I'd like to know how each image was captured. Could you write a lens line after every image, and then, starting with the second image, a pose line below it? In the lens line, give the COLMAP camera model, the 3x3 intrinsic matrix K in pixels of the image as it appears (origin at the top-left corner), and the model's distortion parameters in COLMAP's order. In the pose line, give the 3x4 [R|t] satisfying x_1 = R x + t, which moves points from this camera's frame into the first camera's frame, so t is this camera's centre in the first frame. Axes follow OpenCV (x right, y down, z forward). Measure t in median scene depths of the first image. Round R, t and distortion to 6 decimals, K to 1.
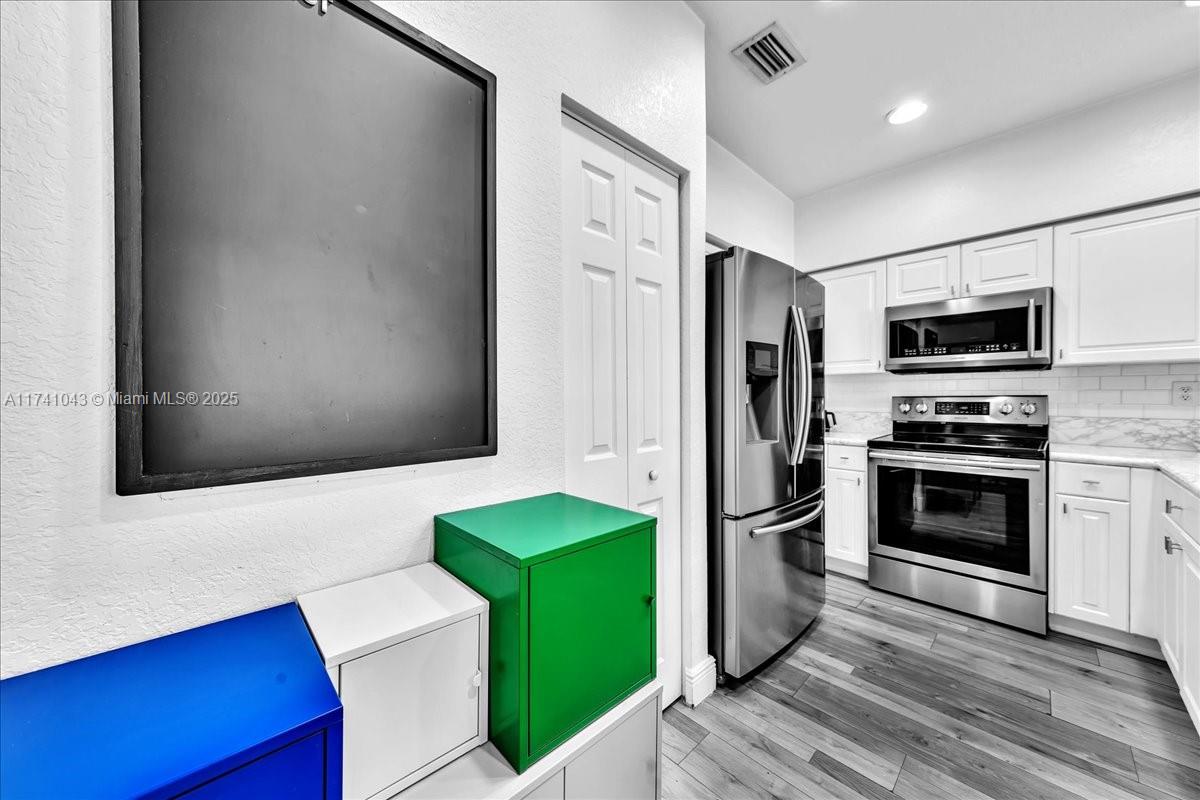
lens RADIAL K [[432.5, 0, 588.8], [0, 432.5, 398.6], [0, 0, 1]] dist [-0.004129, 0.001416]
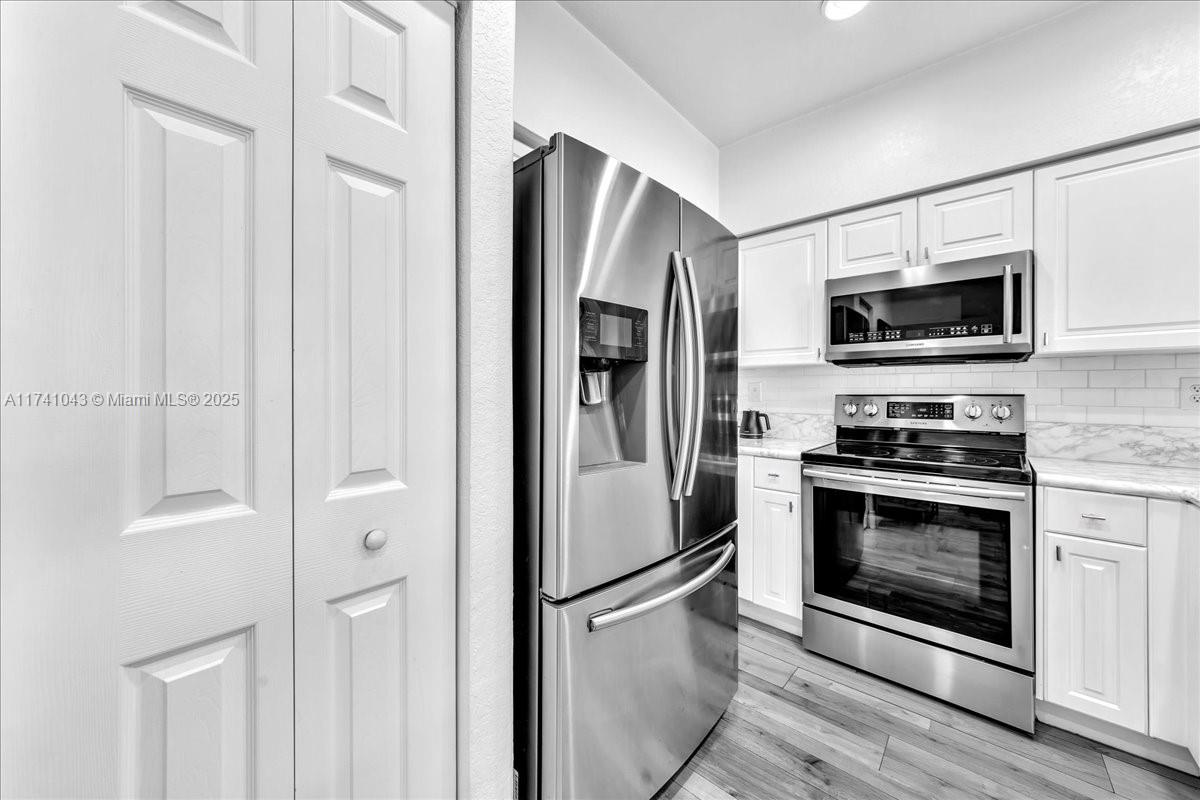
lens RADIAL K [[432.5, 0, 595.7], [0, 432.5, 390.6], [0, 0, 1]] dist [-0.004129, 0.001416]
pose [[0.996854, 0.008190, 0.078831, 0.295187], [-0.007169, 0.999887, -0.013233, 0.001286], [-0.078931, 0.012627, 0.996800, 0.358973]]
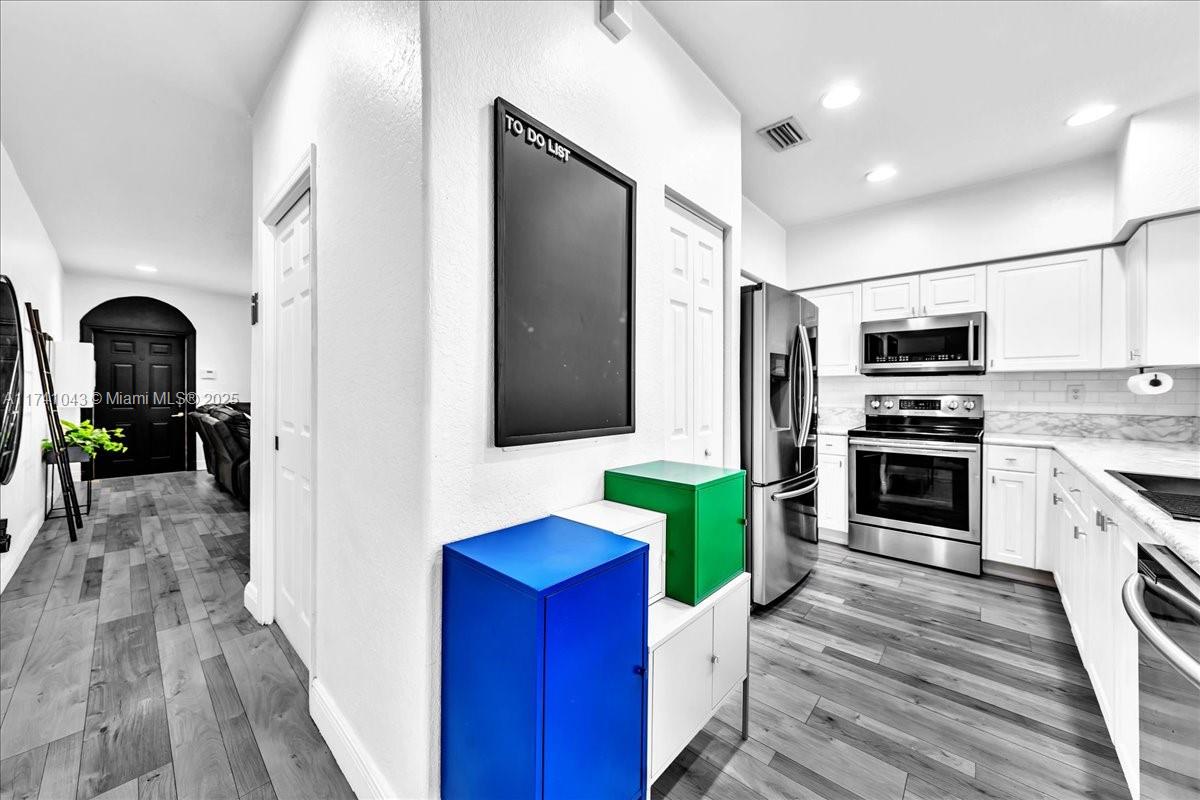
lens RADIAL K [[432.5, 0, 592.9], [0, 432.5, 394.2], [0, 0, 1]] dist [-0.004129, 0.001416]
pose [[0.997333, 0.005281, 0.072793, -0.239730], [-0.005076, 0.999983, -0.003007, 0.000812], [-0.072807, 0.002629, 0.997343, -0.251112]]
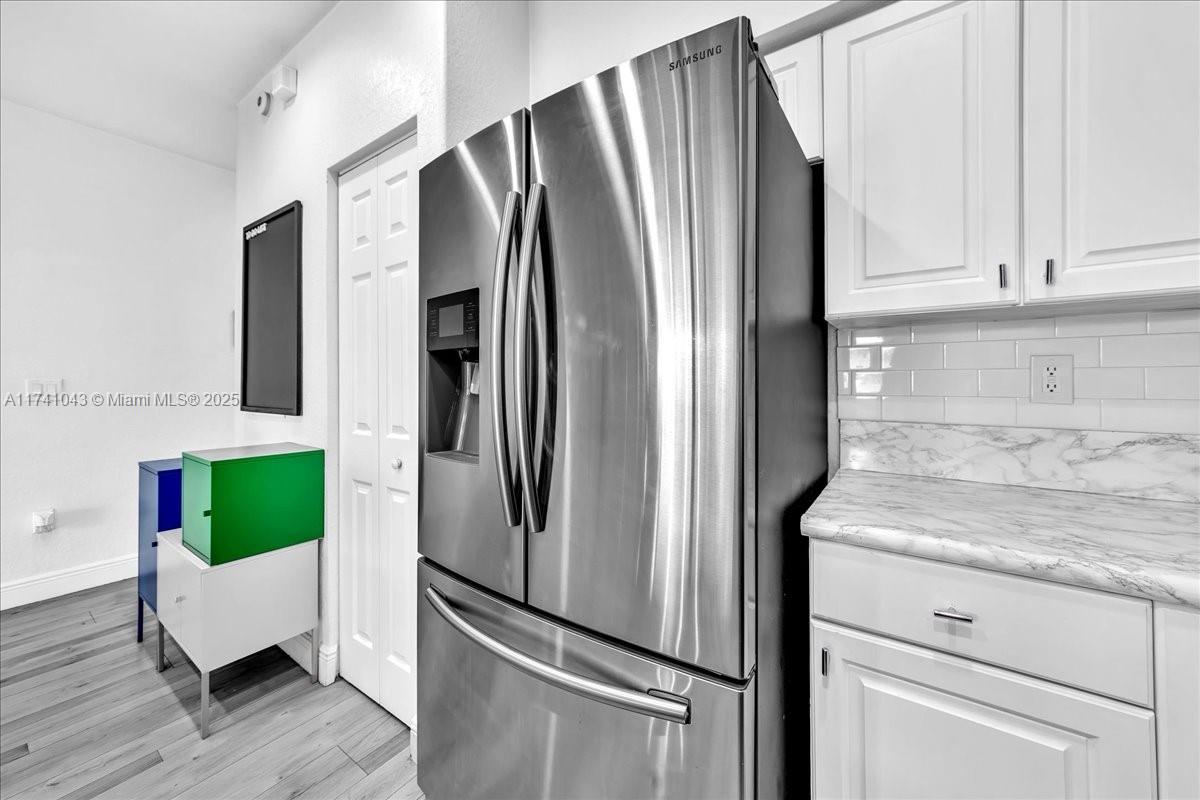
lens RADIAL K [[432.5, 0, 597.9], [0, 432.5, 384.5], [0, 0, 1]] dist [-0.004129, 0.001416]
pose [[0.218160, 0.002498, -0.975910, 0.935061], [-0.010445, 0.999945, 0.000225, -0.003966], [0.975857, 0.010144, 0.218174, 0.964780]]
